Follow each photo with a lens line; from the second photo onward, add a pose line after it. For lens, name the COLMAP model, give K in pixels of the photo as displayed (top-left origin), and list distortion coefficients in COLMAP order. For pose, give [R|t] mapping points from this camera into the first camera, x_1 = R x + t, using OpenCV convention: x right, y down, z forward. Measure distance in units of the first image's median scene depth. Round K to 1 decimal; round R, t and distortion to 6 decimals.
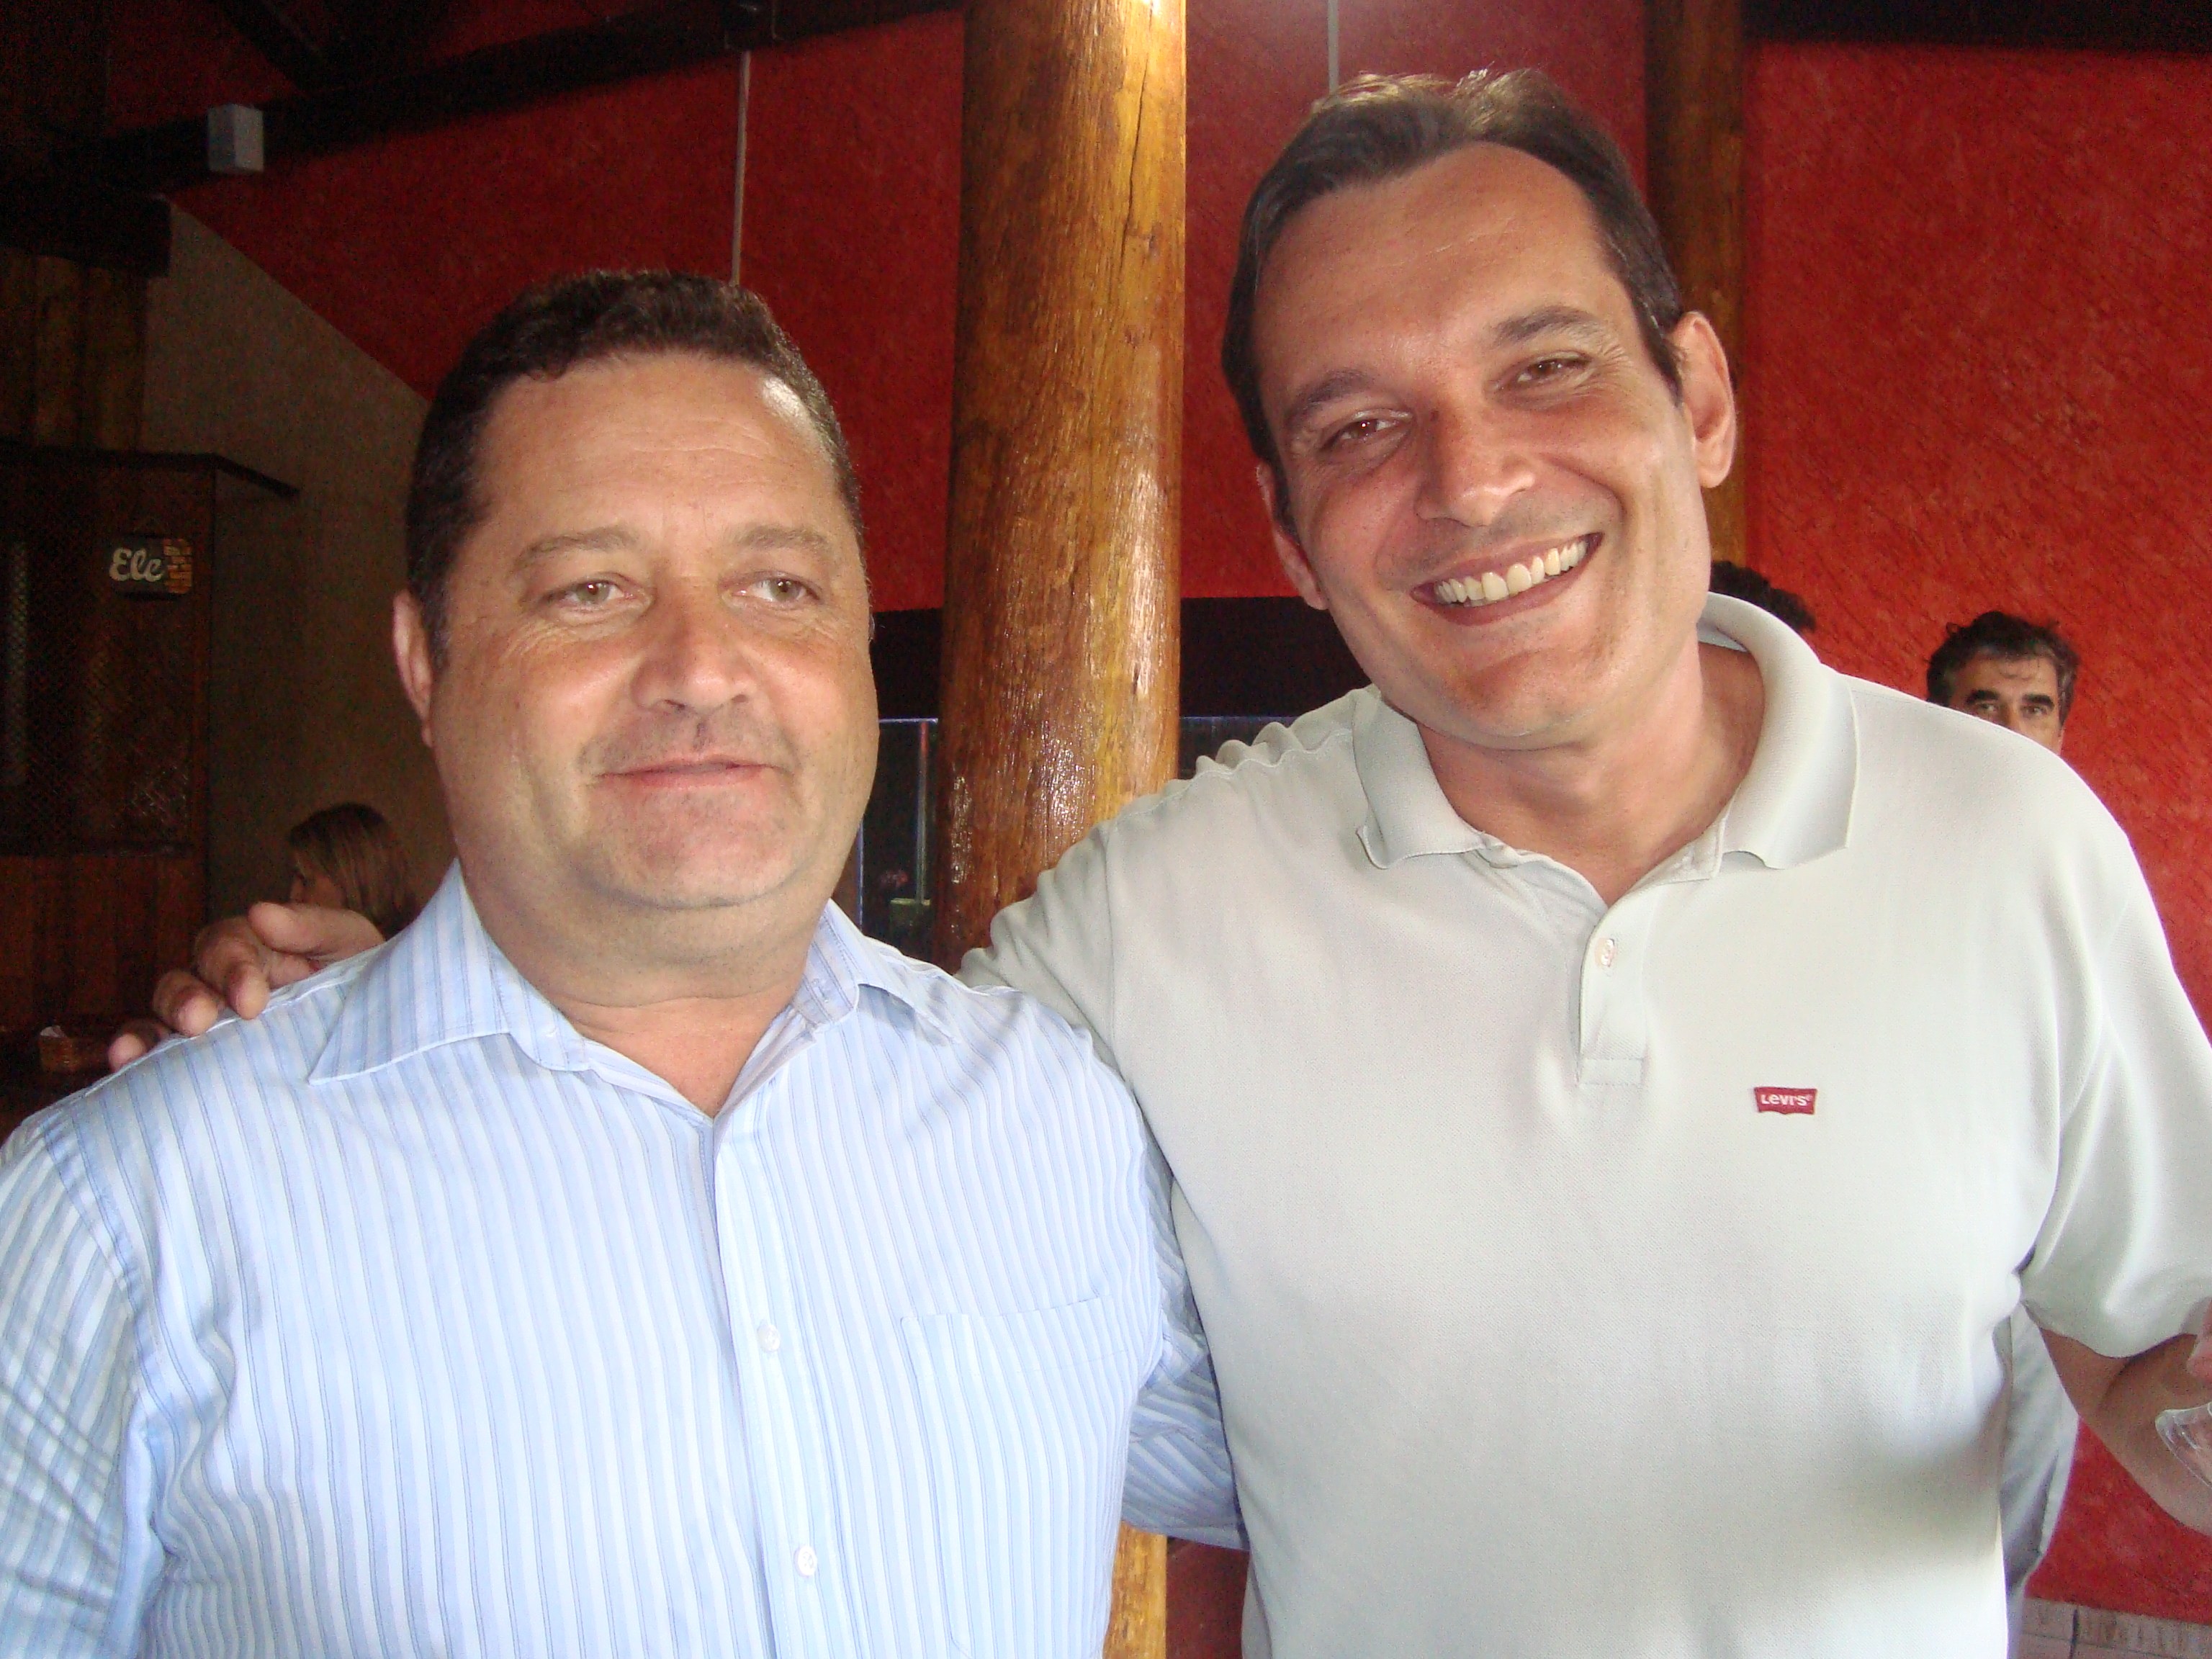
lens RADIAL K [[2293.9, 0, 1109.6], [0, 2293.9, 750.6], [0, 0, 1]] dist [-0.088972, 0.000000]
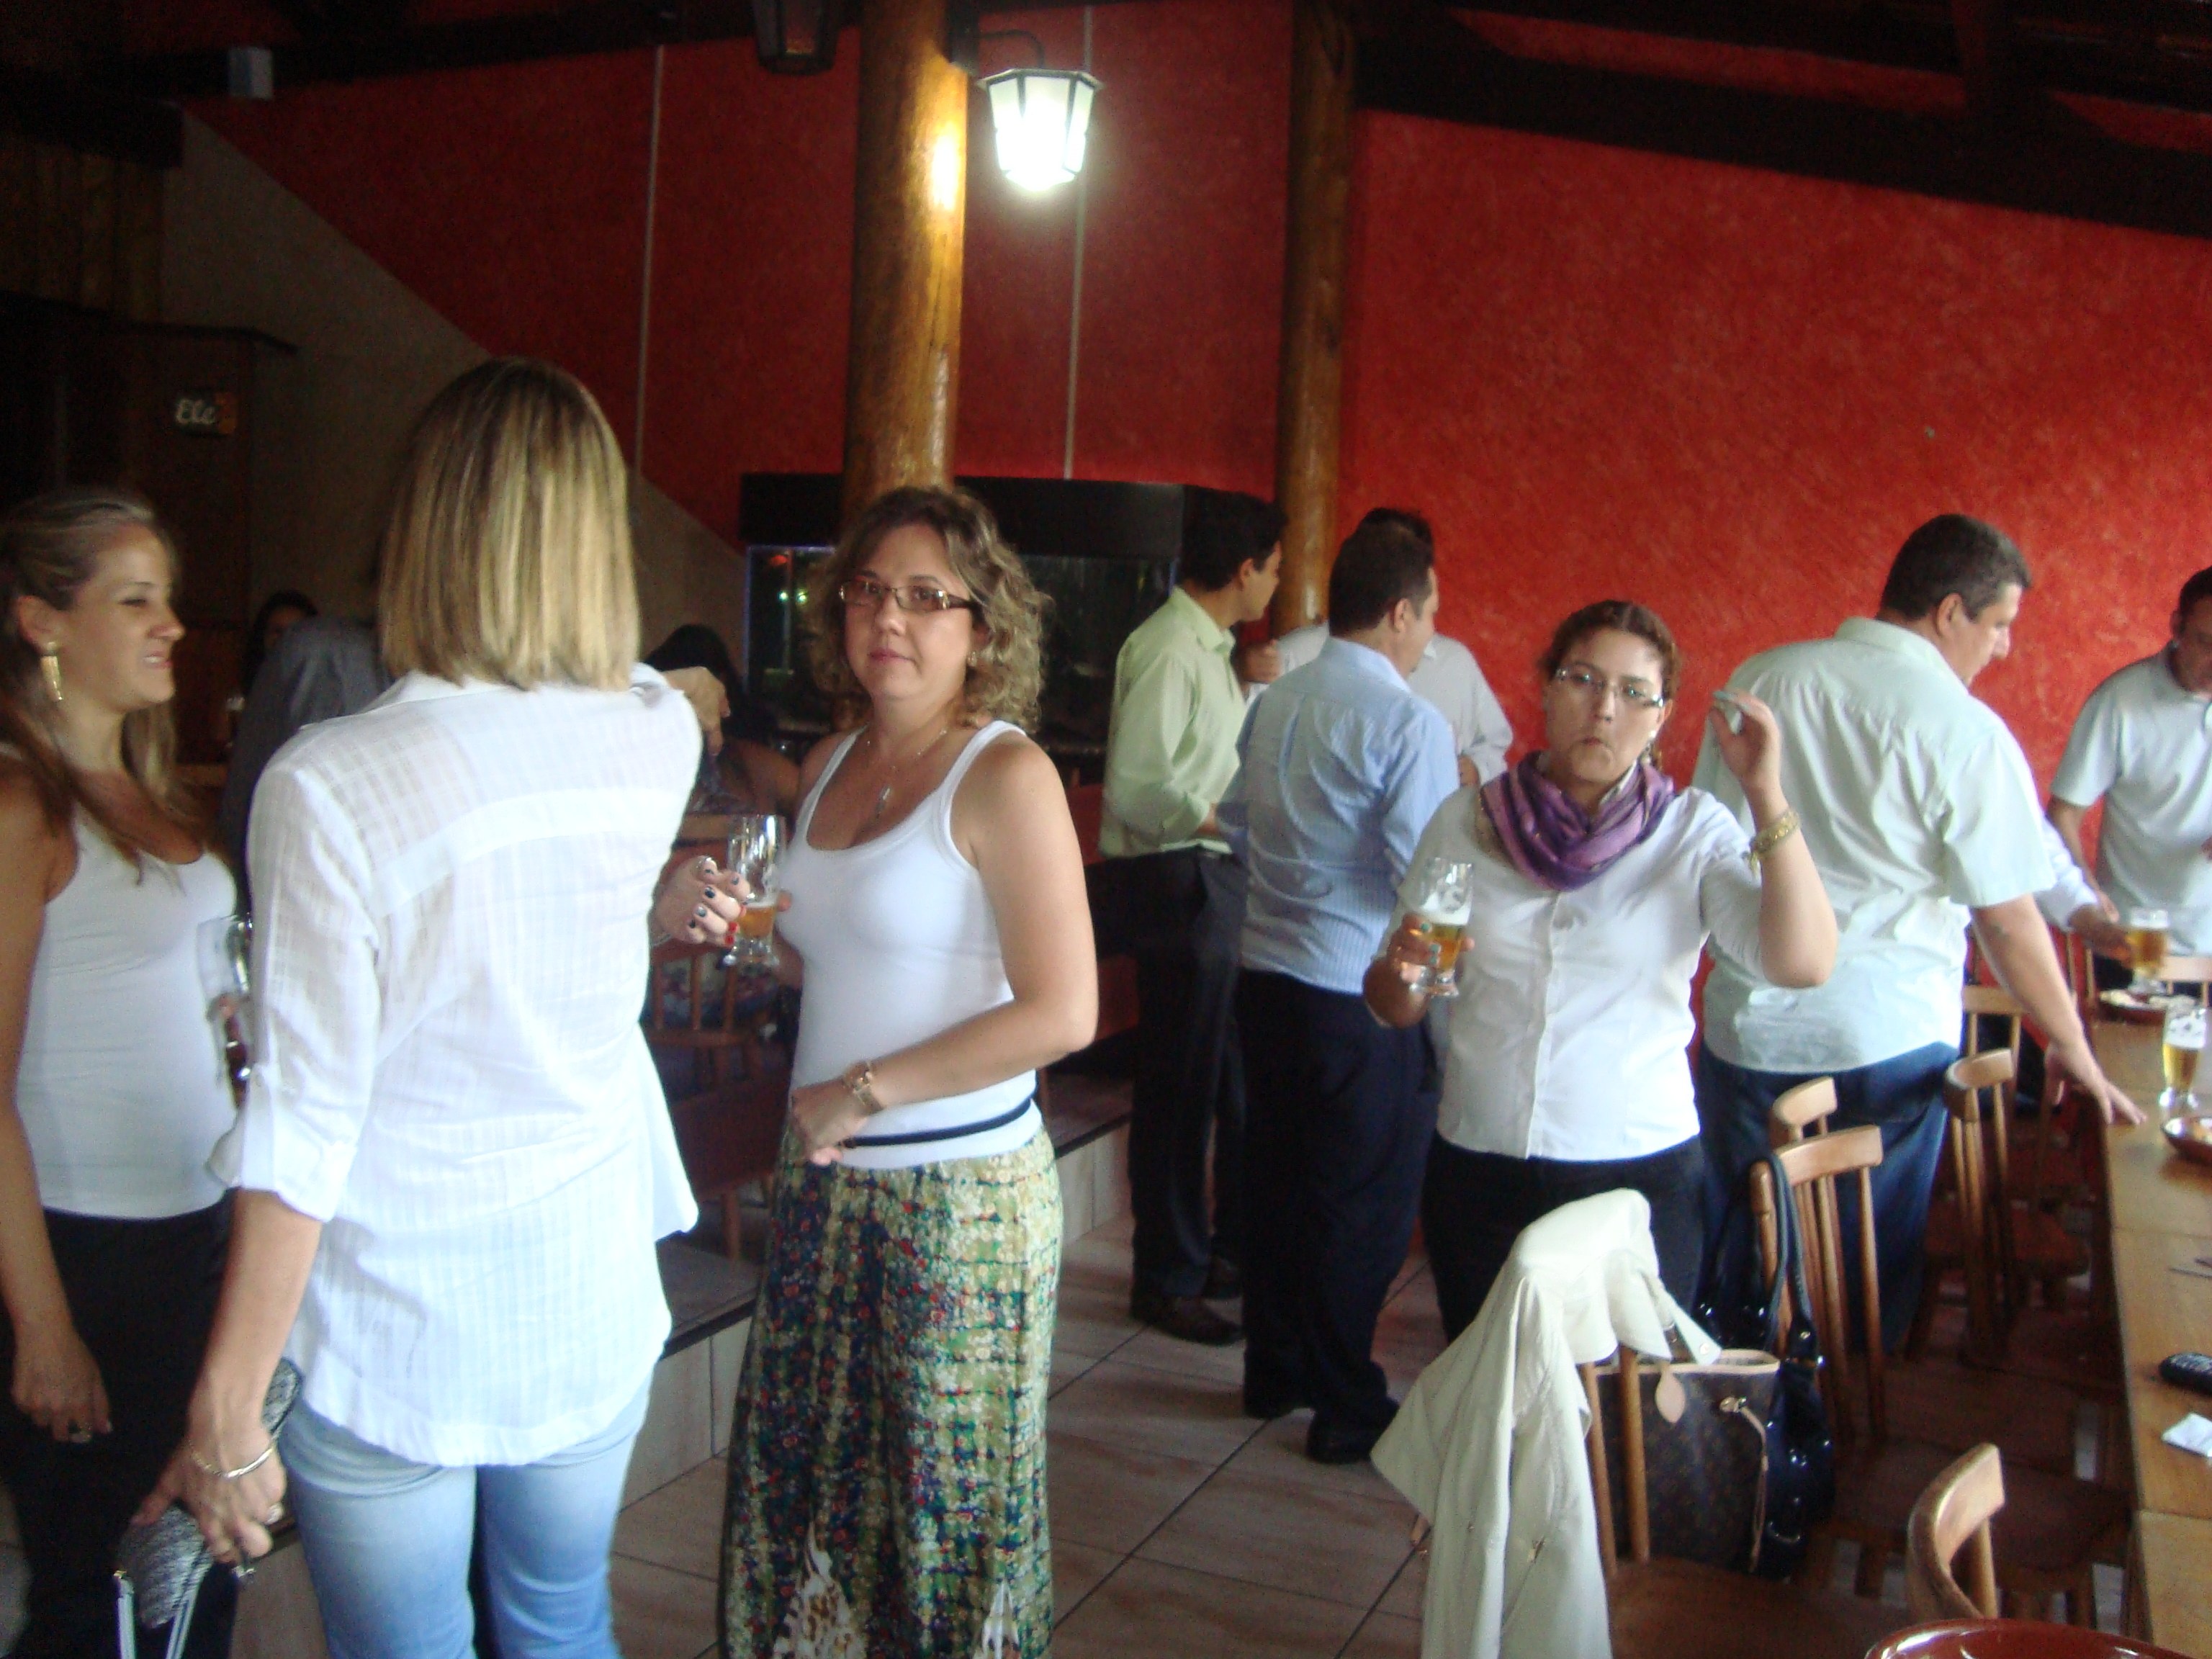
lens RADIAL K [[2293.9, 0, 1072.8], [0, 2293.9, 780.8], [0, 0, 1]] dist [-0.088972, 0.000000]
pose [[0.997442, 0.019771, 0.068688, 0.000453], [-0.026915, 0.994142, 0.104680, -0.025675], [-0.066216, -0.106261, 0.992131, -0.533095]]
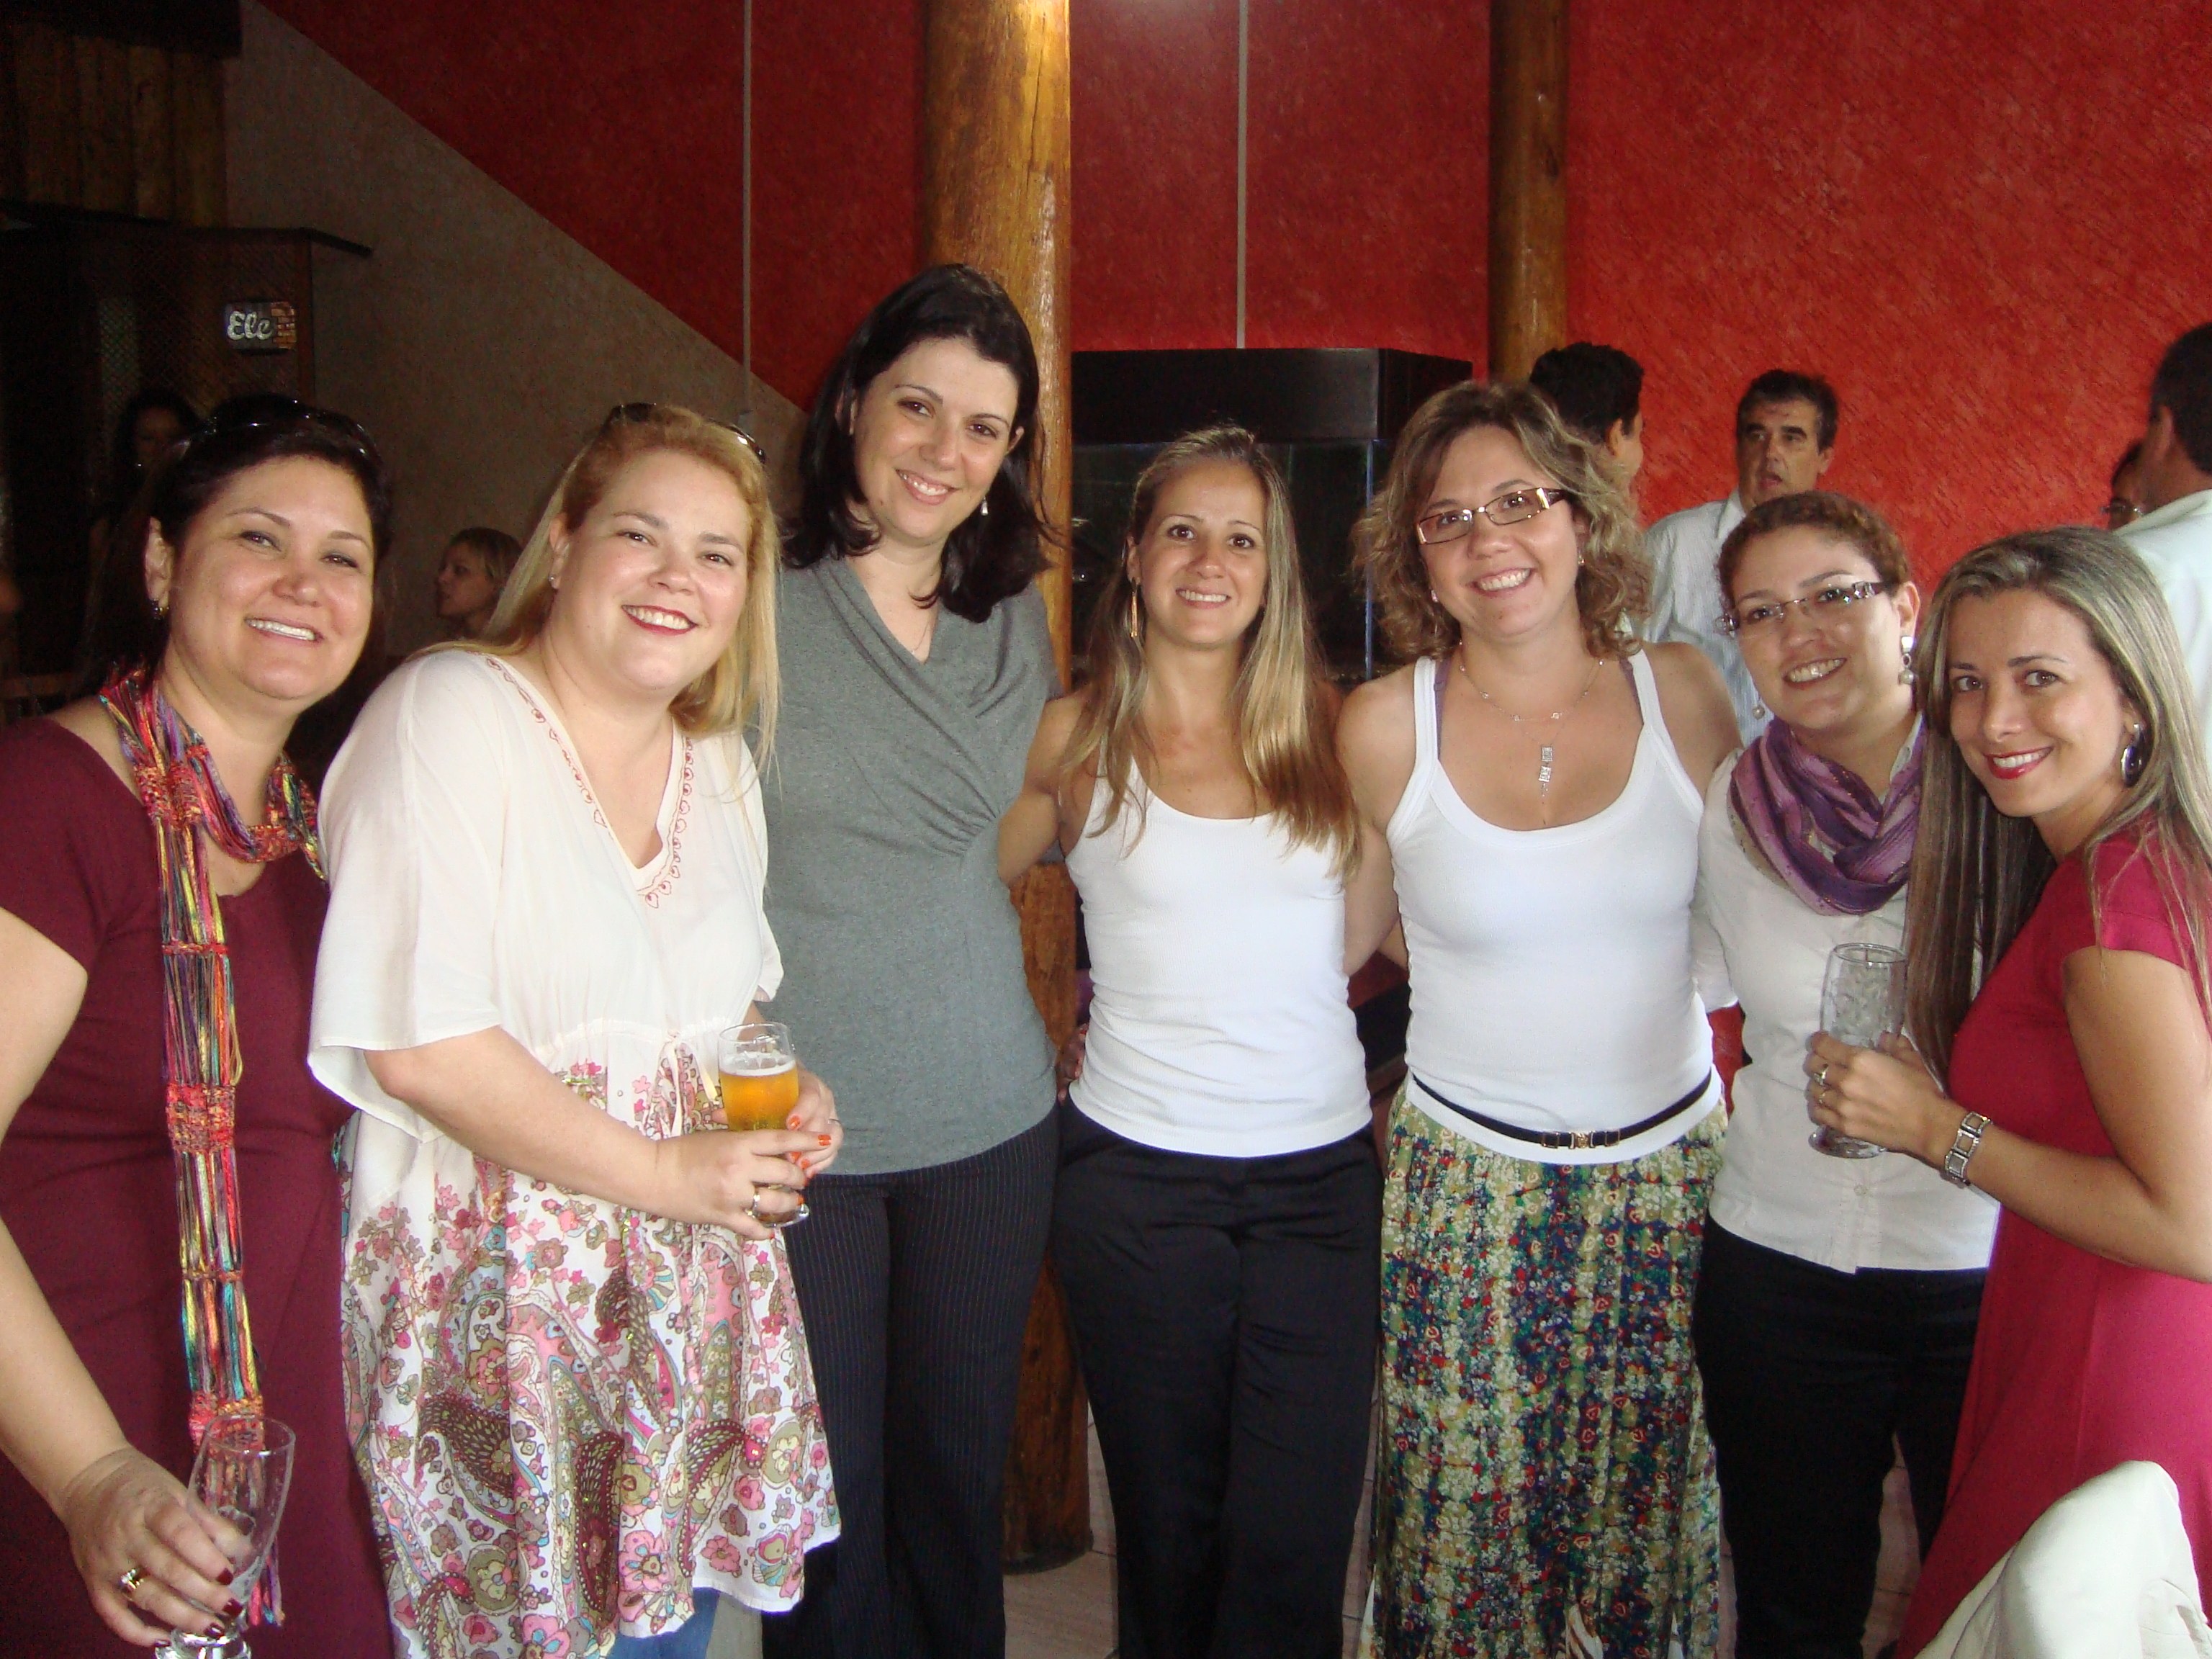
lens RADIAL K [[2293.9, 0, 1113.2], [0, 2293.9, 795.7], [0, 0, 1]] dist [-0.088972, 0.000000]
pose [[0.999819, -0.018652, -0.003708, 0.029177], [0.019003, 0.987300, 0.157728, -0.023171], [0.000719, -0.157769, 0.987476, -0.284289]]
